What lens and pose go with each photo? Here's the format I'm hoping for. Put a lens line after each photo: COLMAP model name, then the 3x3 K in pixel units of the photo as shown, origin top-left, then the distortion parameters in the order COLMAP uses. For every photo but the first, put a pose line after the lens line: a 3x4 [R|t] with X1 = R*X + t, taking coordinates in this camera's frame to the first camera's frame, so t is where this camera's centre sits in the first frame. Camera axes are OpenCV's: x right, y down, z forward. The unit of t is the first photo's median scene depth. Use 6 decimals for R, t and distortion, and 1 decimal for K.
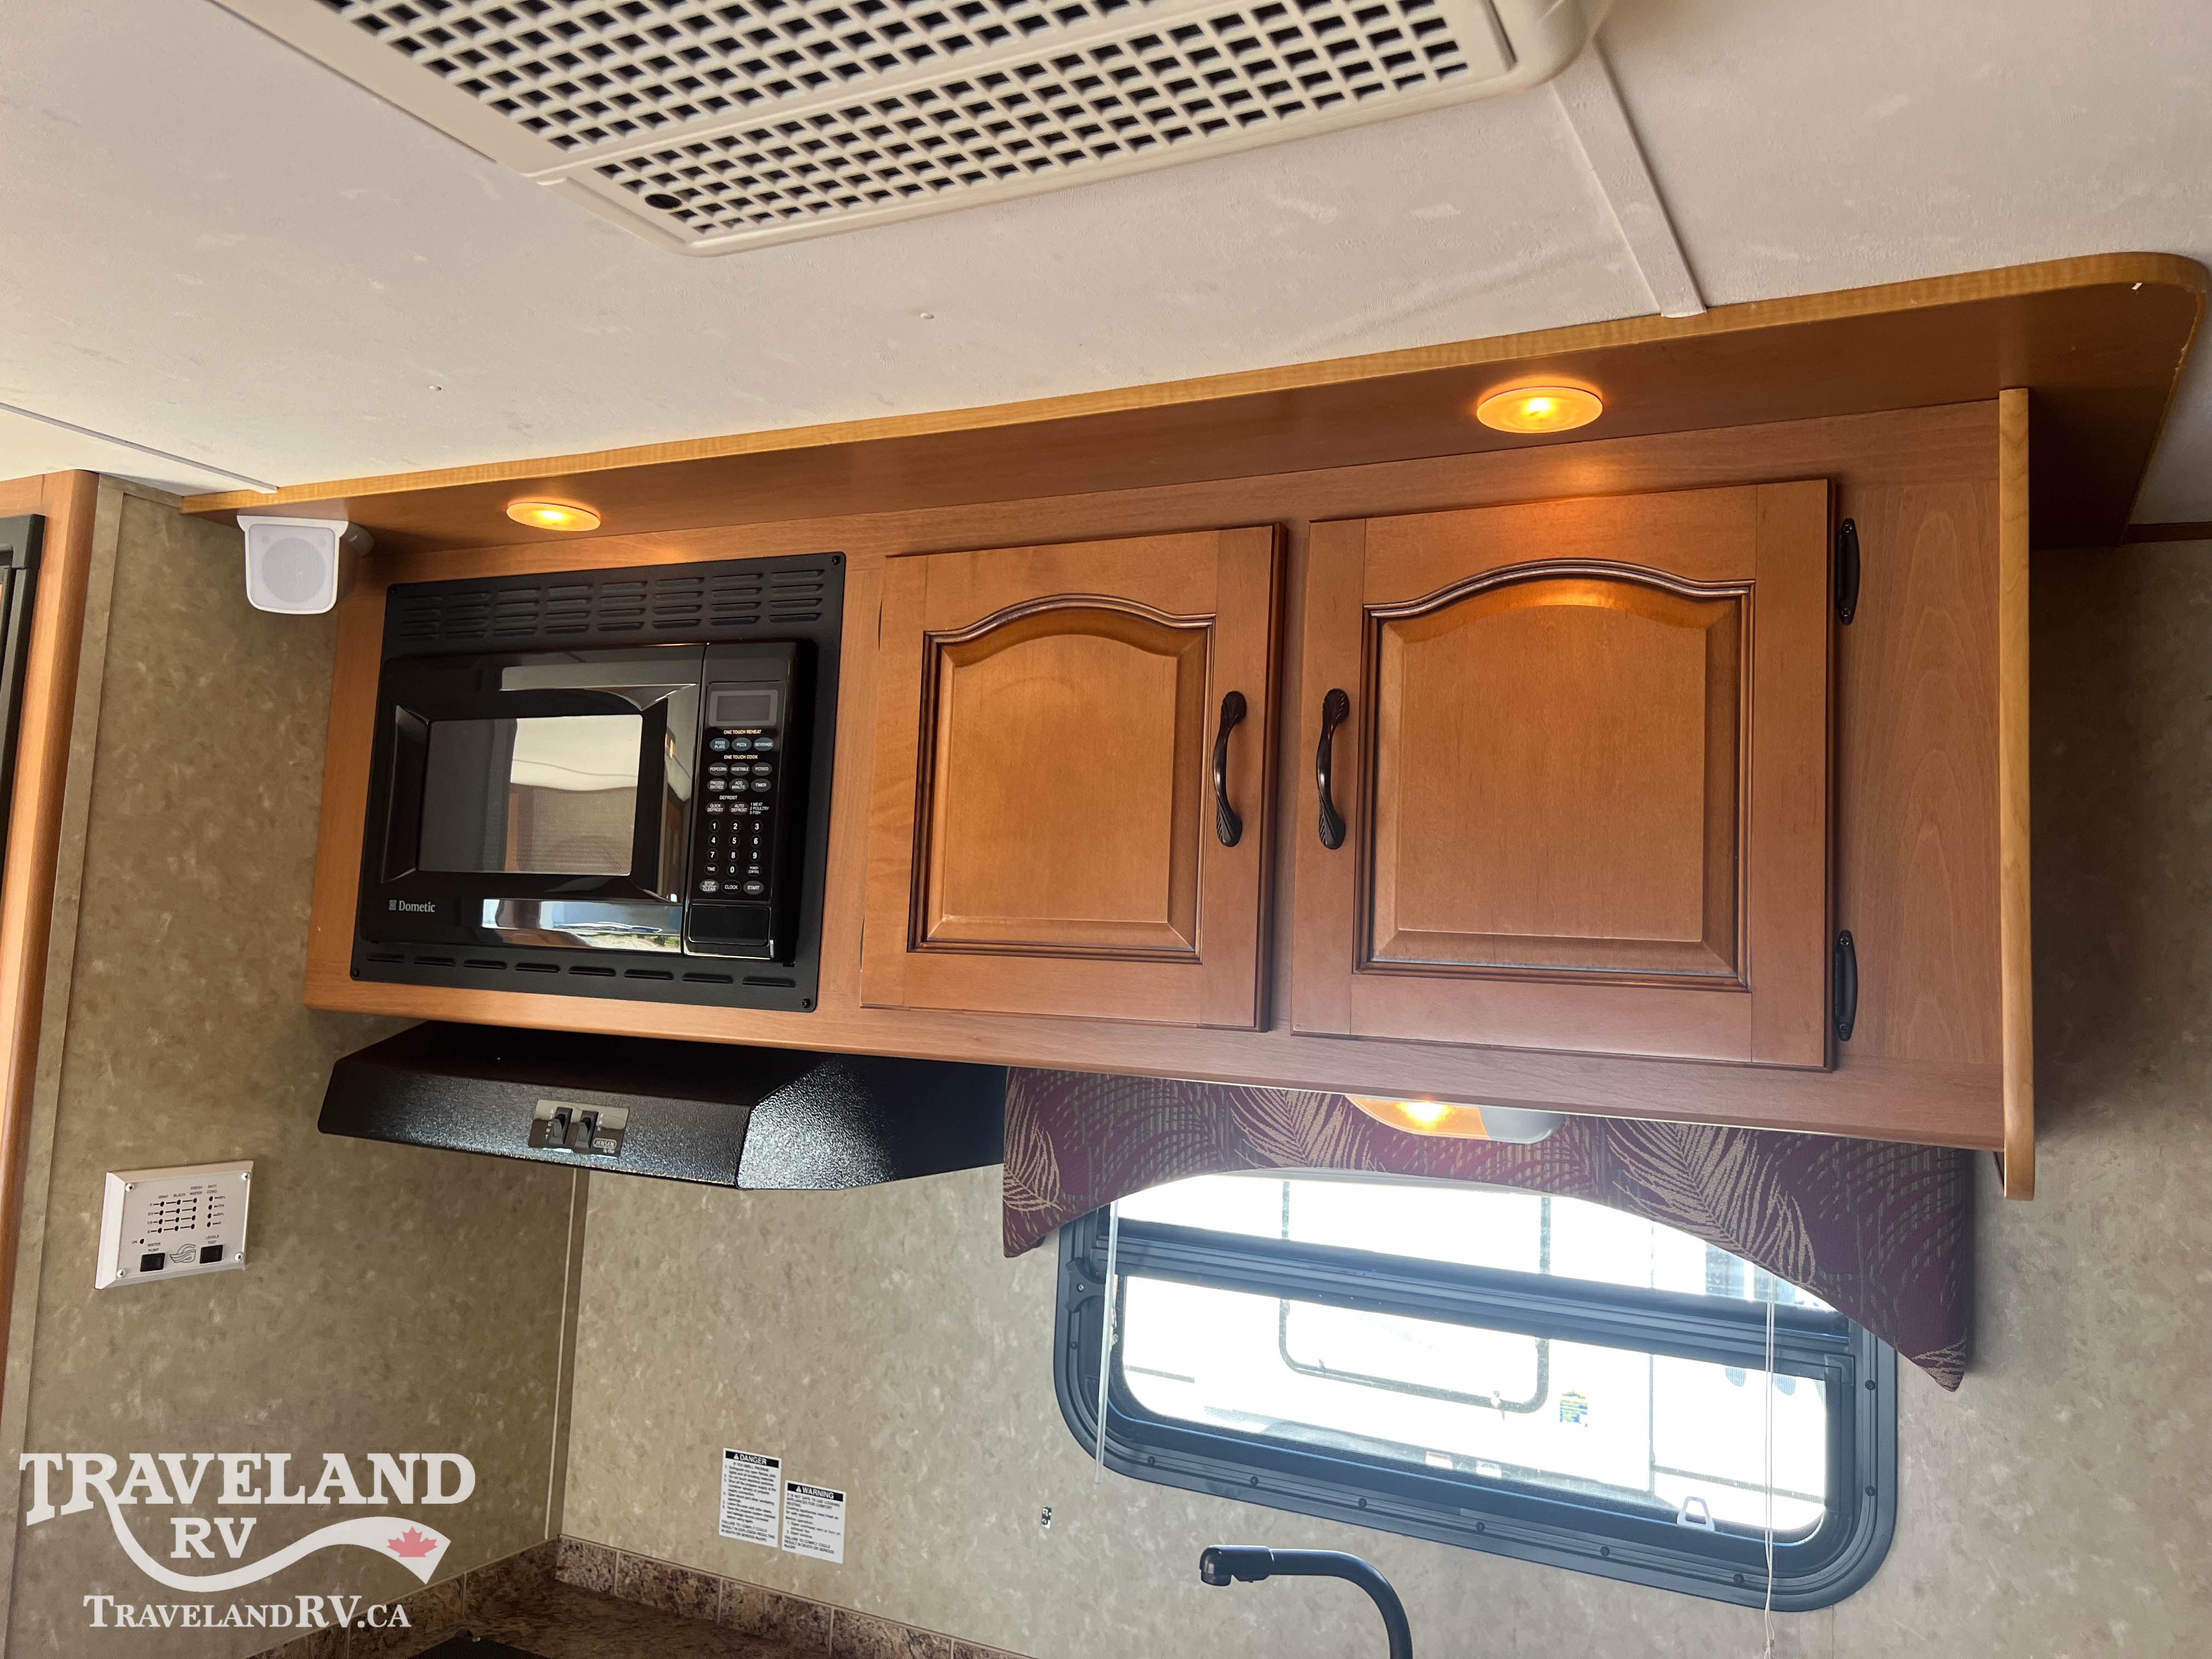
lens RADIAL K [[1678.3, 0, 1117.6], [0, 1678.3, 814.9], [0, 0, 1]] dist [0.051373, -0.060950]
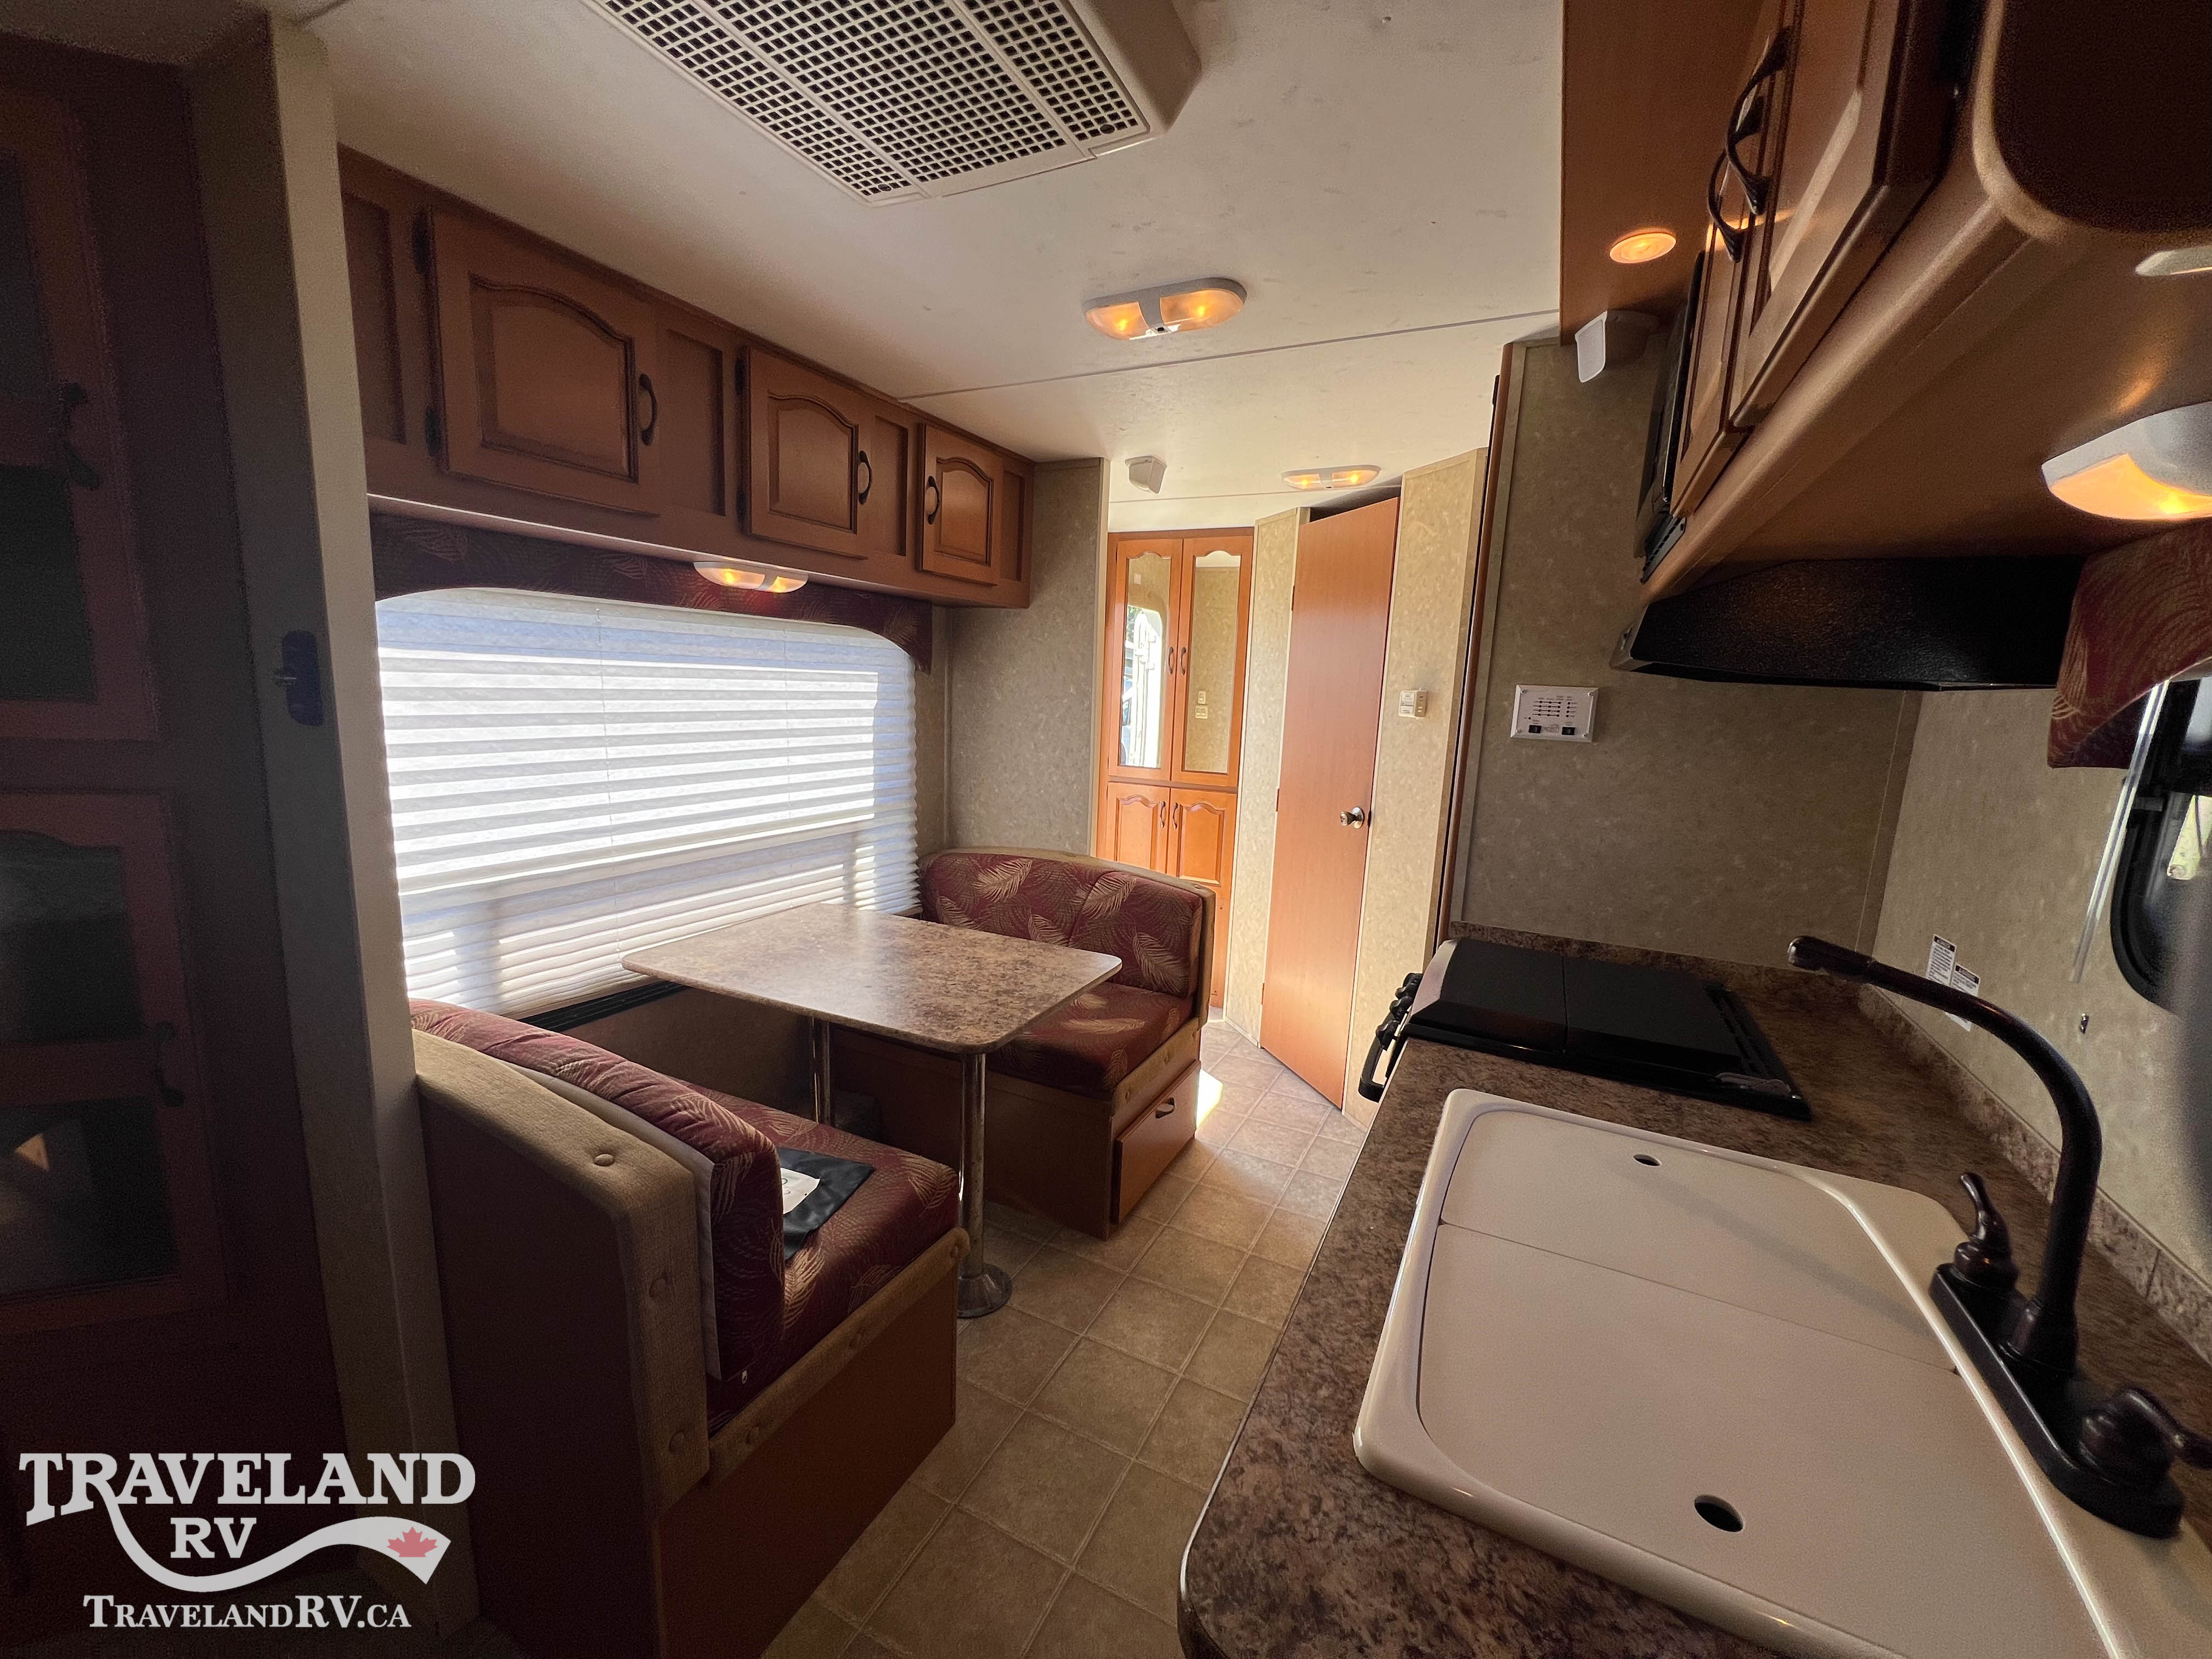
lens RADIAL K [[889.9, 0, 1099.2], [0, 889.9, 831.4], [0, 0, 1]] dist [0.001059, -0.000123]
pose [[-0.000958, 0.117844, -0.993032, 0.518251], [0.042726, 0.992130, 0.117696, 0.227171], [0.999086, -0.042315, -0.005986, 0.444860]]
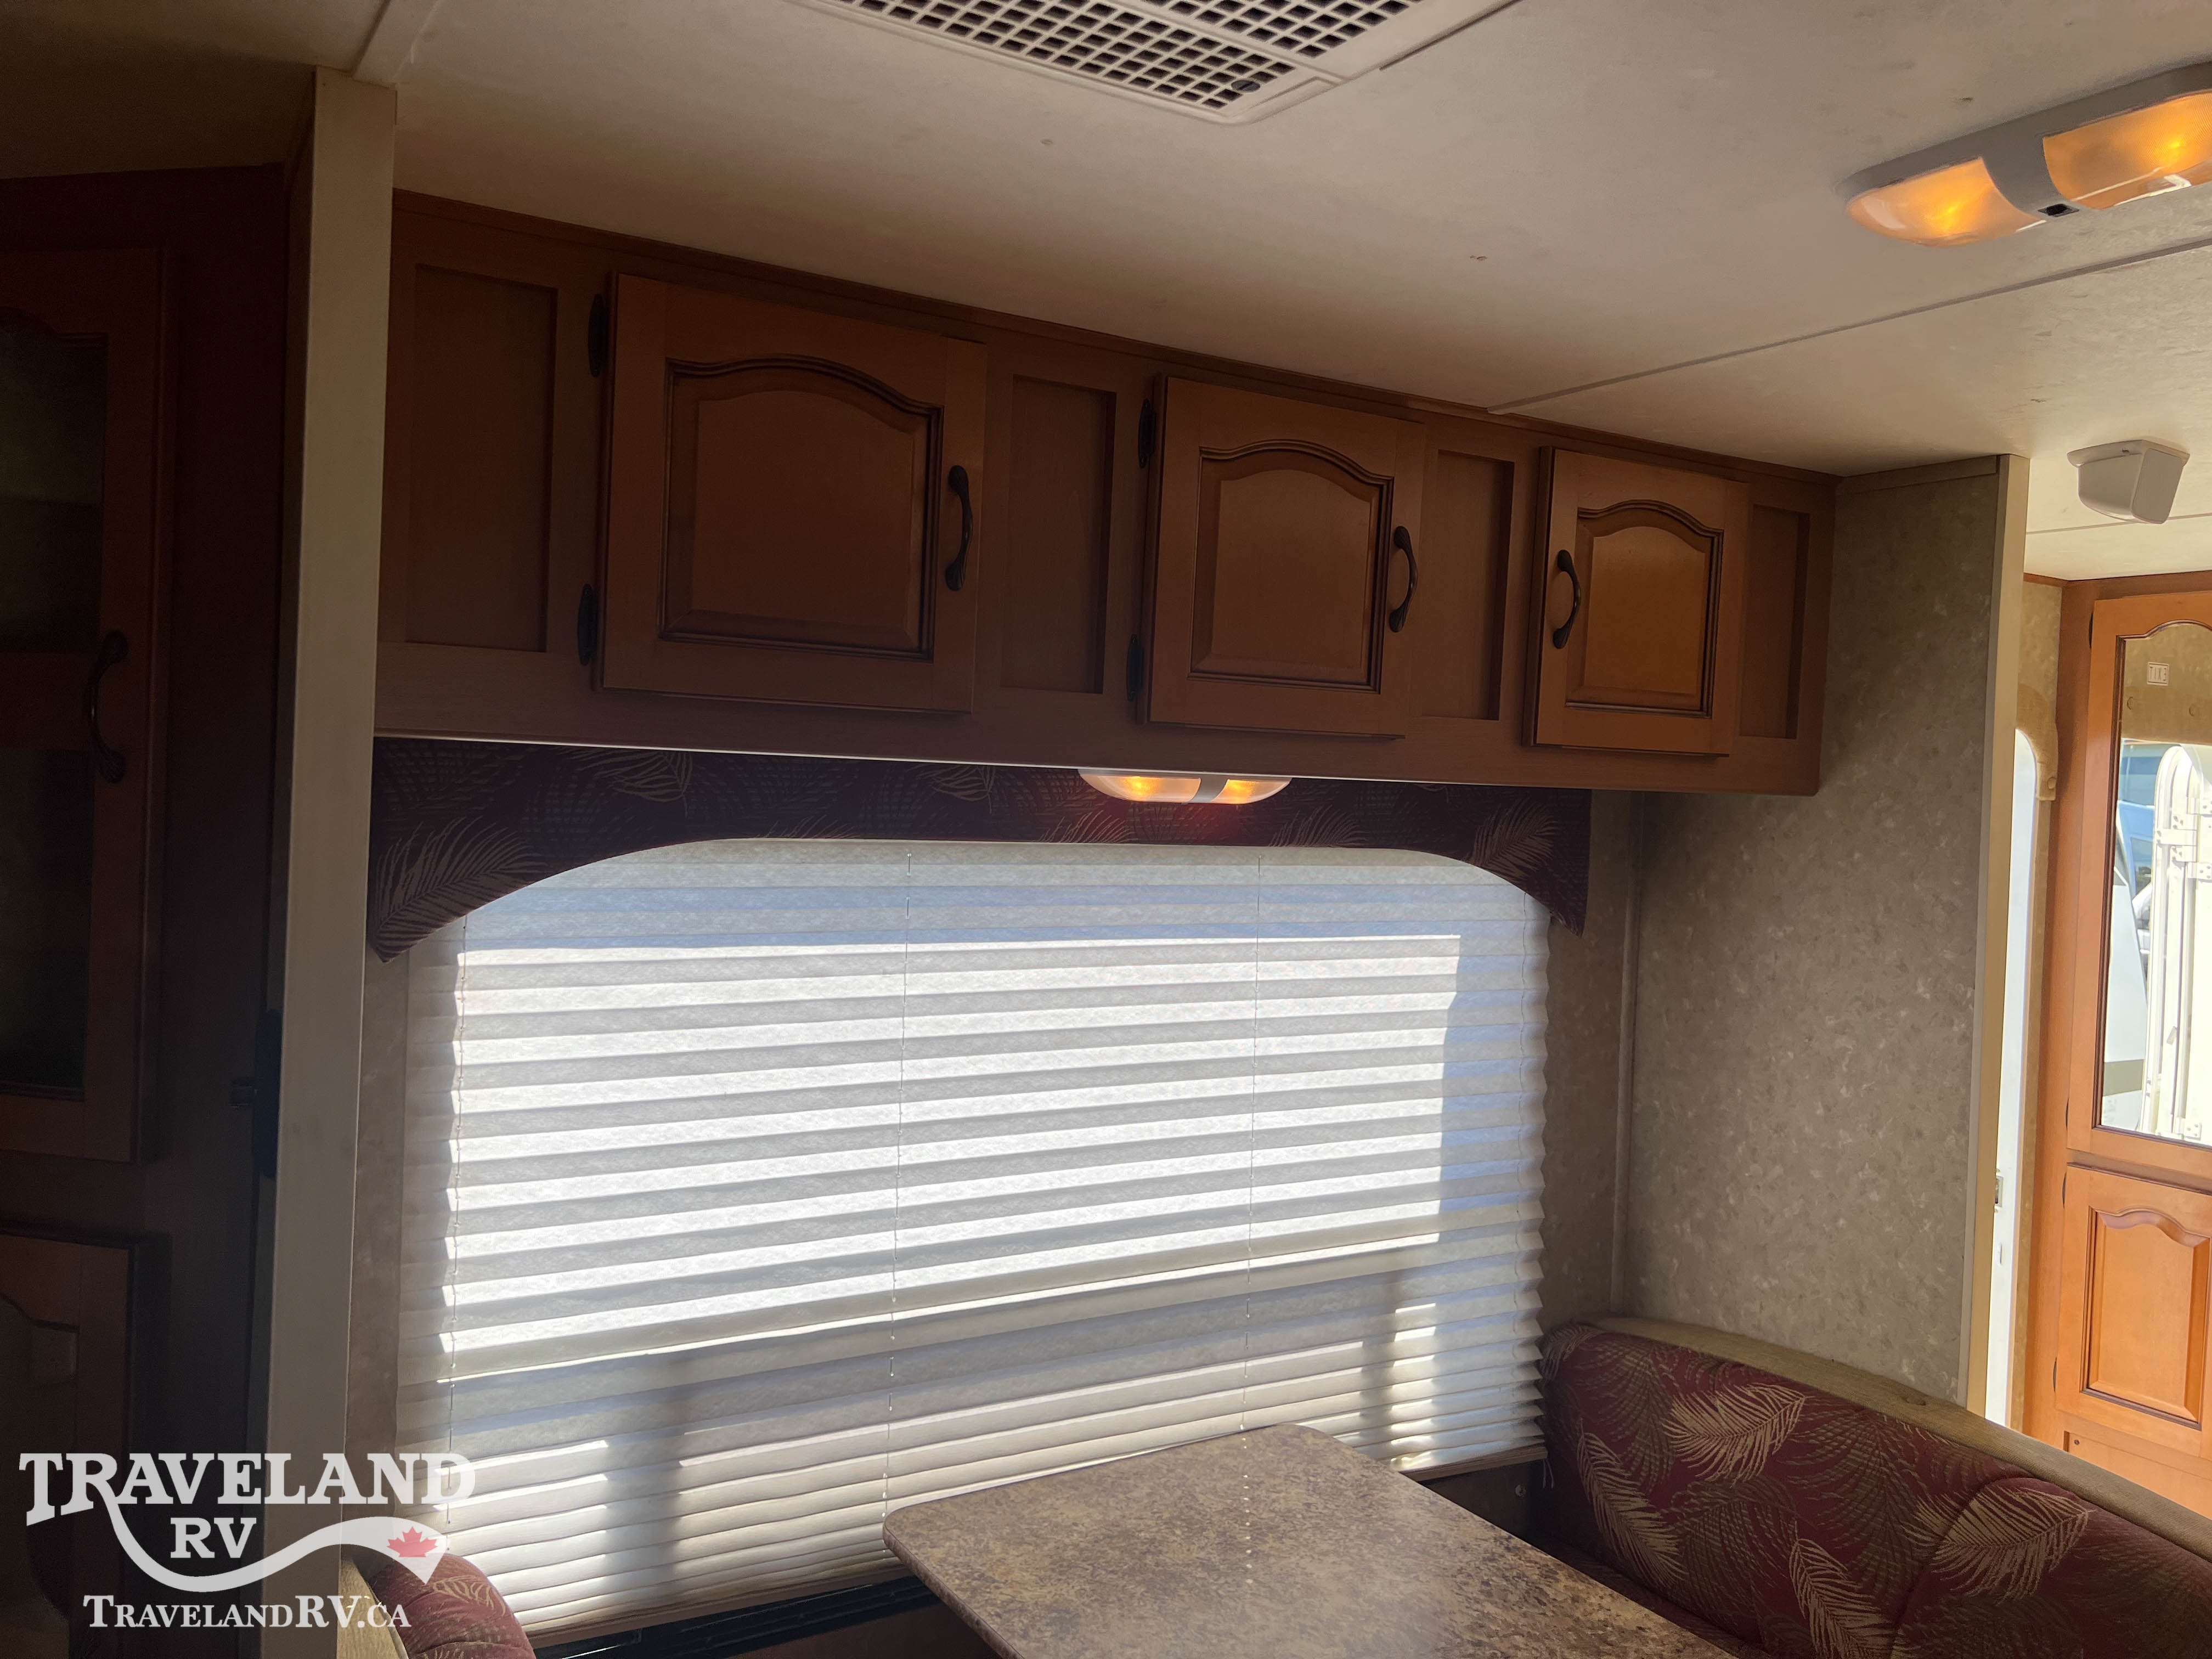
lens RADIAL K [[1668.6, 0, 1104.1], [0, 1668.6, 812.3], [0, 0, 1]] dist [0.063311, -0.078016]
pose [[-0.523644, -0.048133, -0.850577, 0.275770], [0.006679, 0.998140, -0.060595, 0.088037], [0.851911, -0.037411, -0.522348, 0.549820]]
